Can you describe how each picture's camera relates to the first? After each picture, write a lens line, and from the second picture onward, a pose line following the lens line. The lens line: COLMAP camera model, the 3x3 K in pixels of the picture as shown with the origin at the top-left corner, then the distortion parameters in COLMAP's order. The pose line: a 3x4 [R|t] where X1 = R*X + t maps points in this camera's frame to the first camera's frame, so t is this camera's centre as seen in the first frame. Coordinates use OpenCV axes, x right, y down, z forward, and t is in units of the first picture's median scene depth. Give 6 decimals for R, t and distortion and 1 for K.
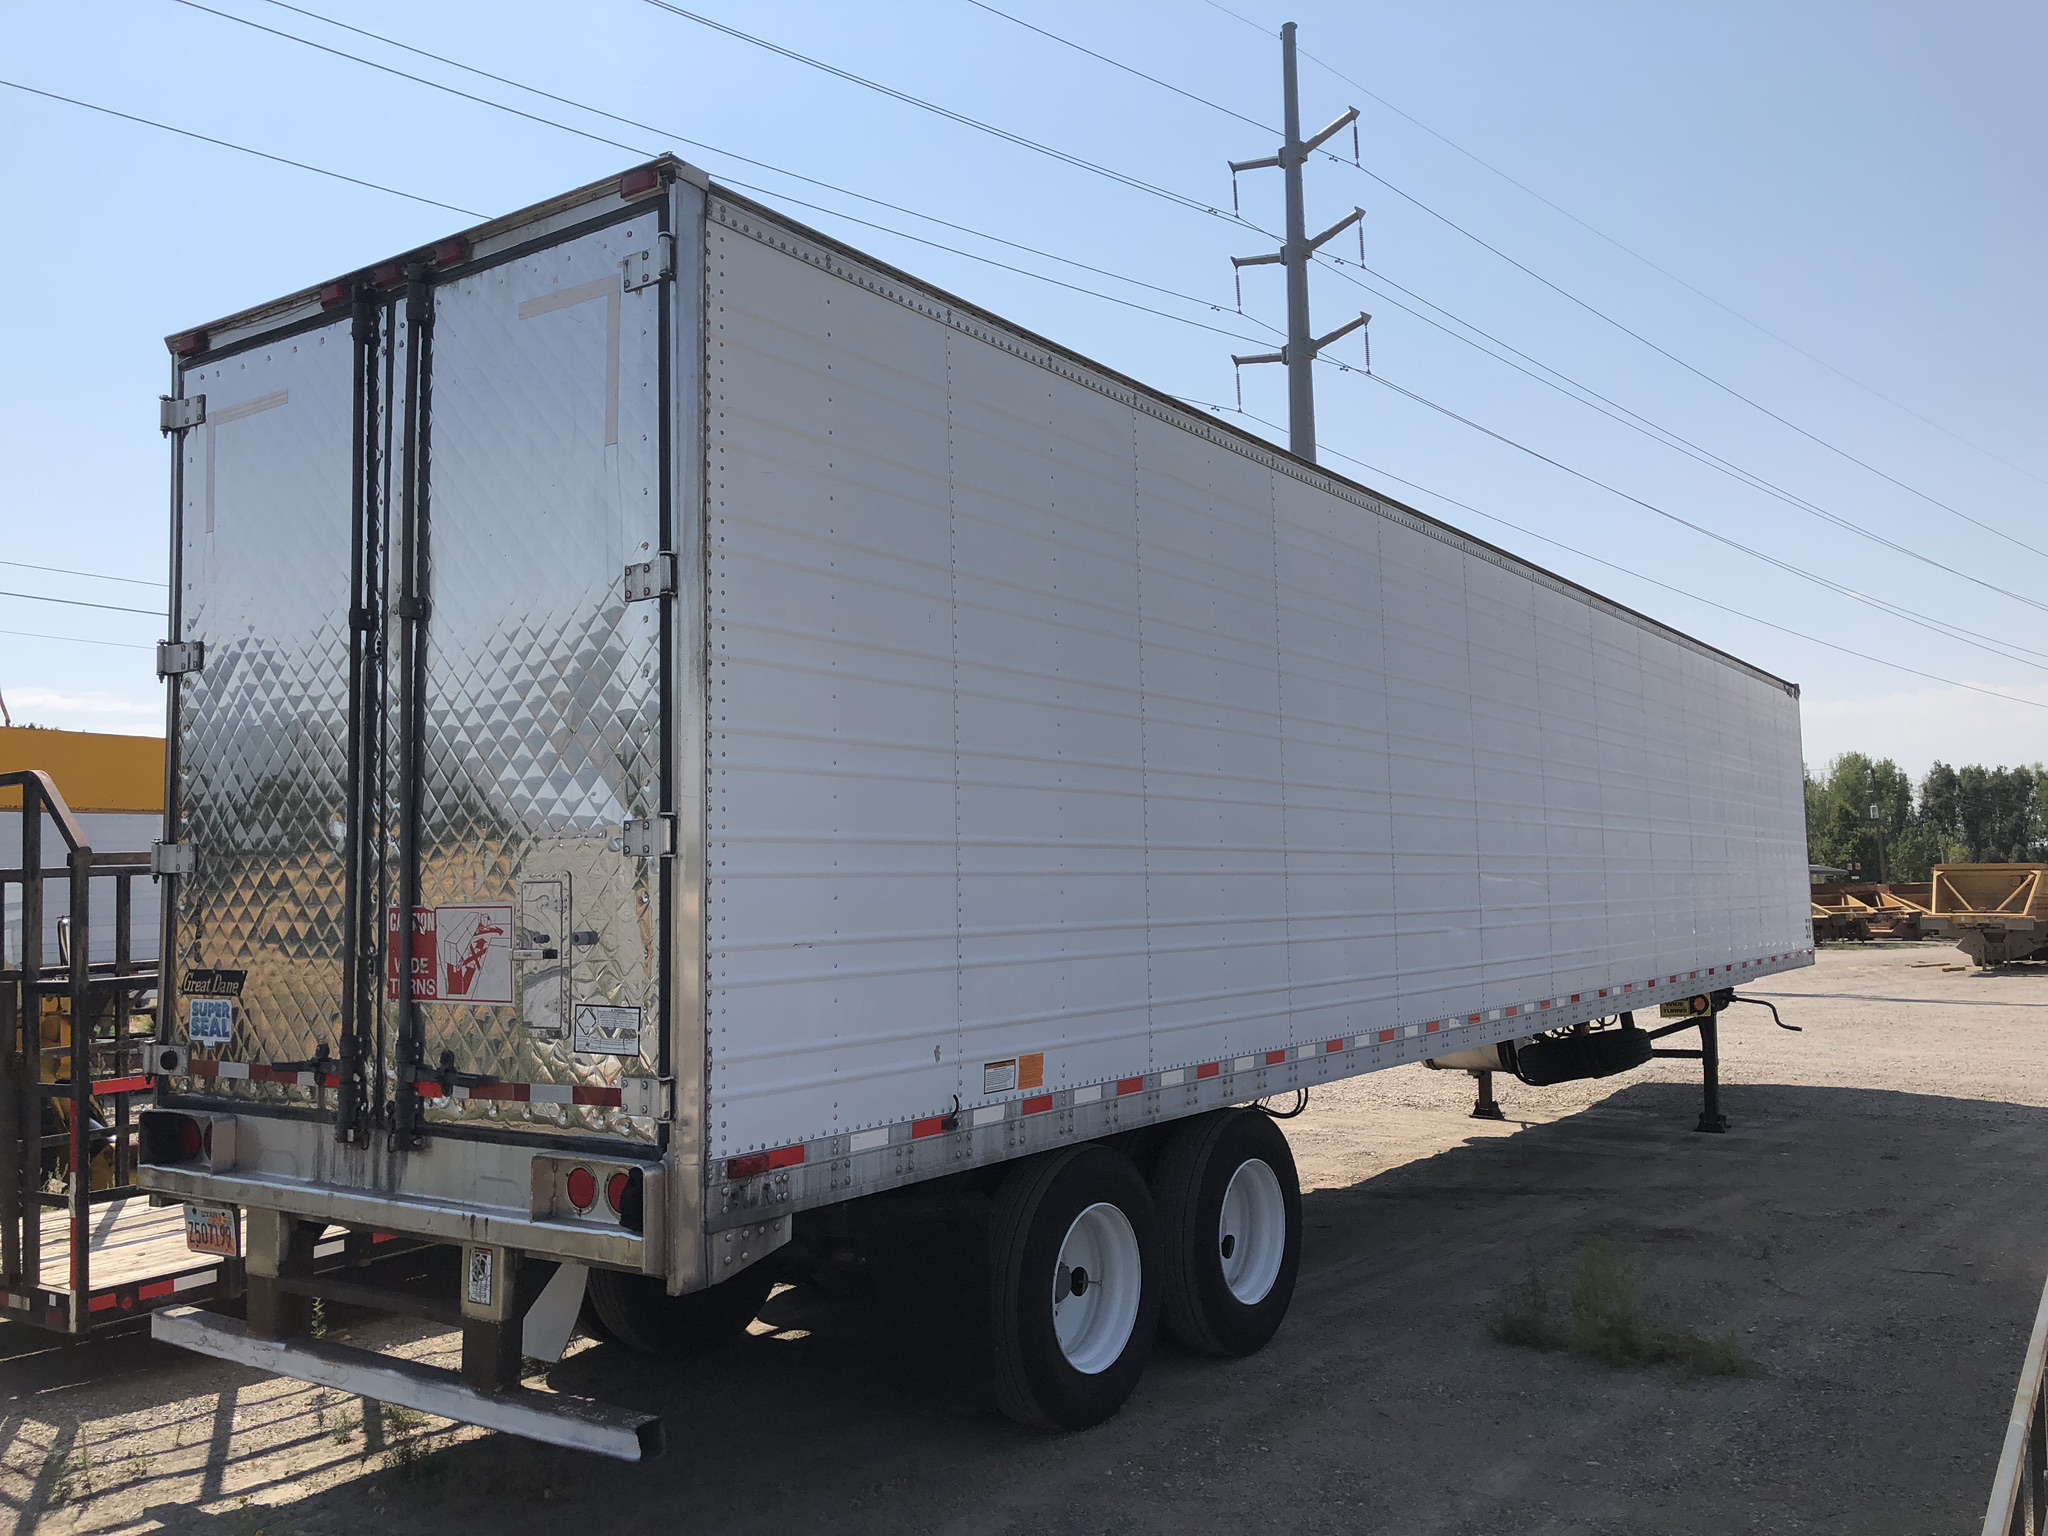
lens RADIAL K [[1701.9, 0, 1024.0], [0, 1701.9, 768.0], [0, 0, 1]] dist [0.004752, -0.004889]
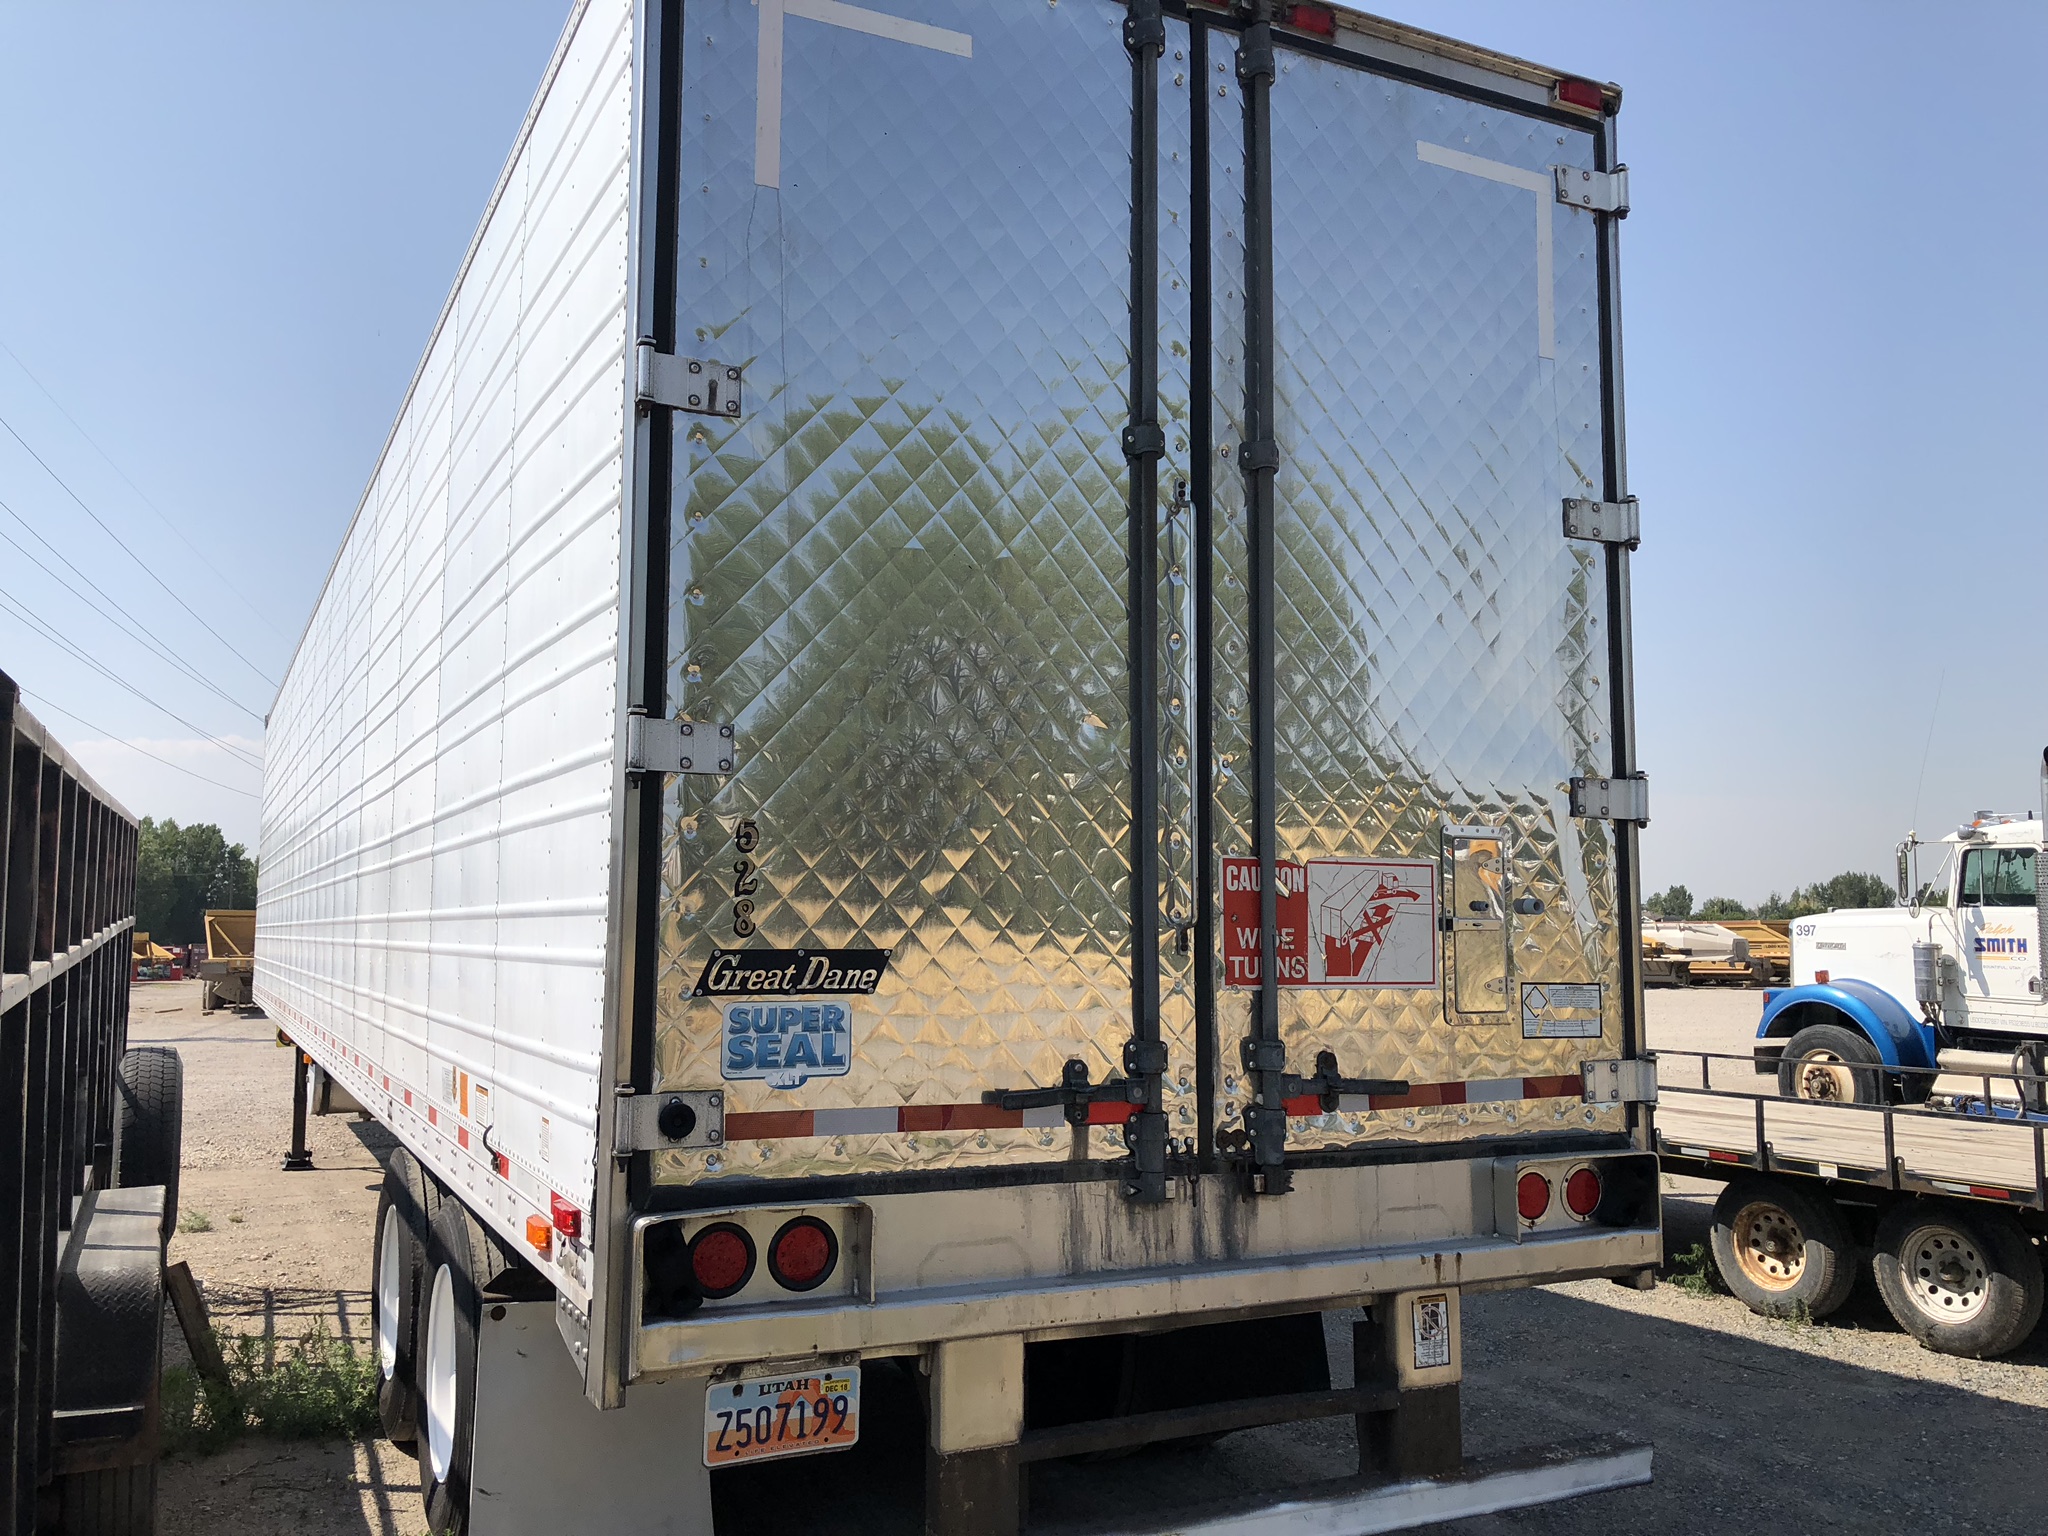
lens RADIAL K [[1701.9, 0, 1024.0], [0, 1701.9, 768.0], [0, 0, 1]] dist [0.004752, -0.004889]
pose [[0.487257, 0.105831, 0.866822, -1.062852], [-0.076639, 0.993982, -0.078276, 0.109361], [-0.869889, -0.028292, 0.492435, 0.741430]]
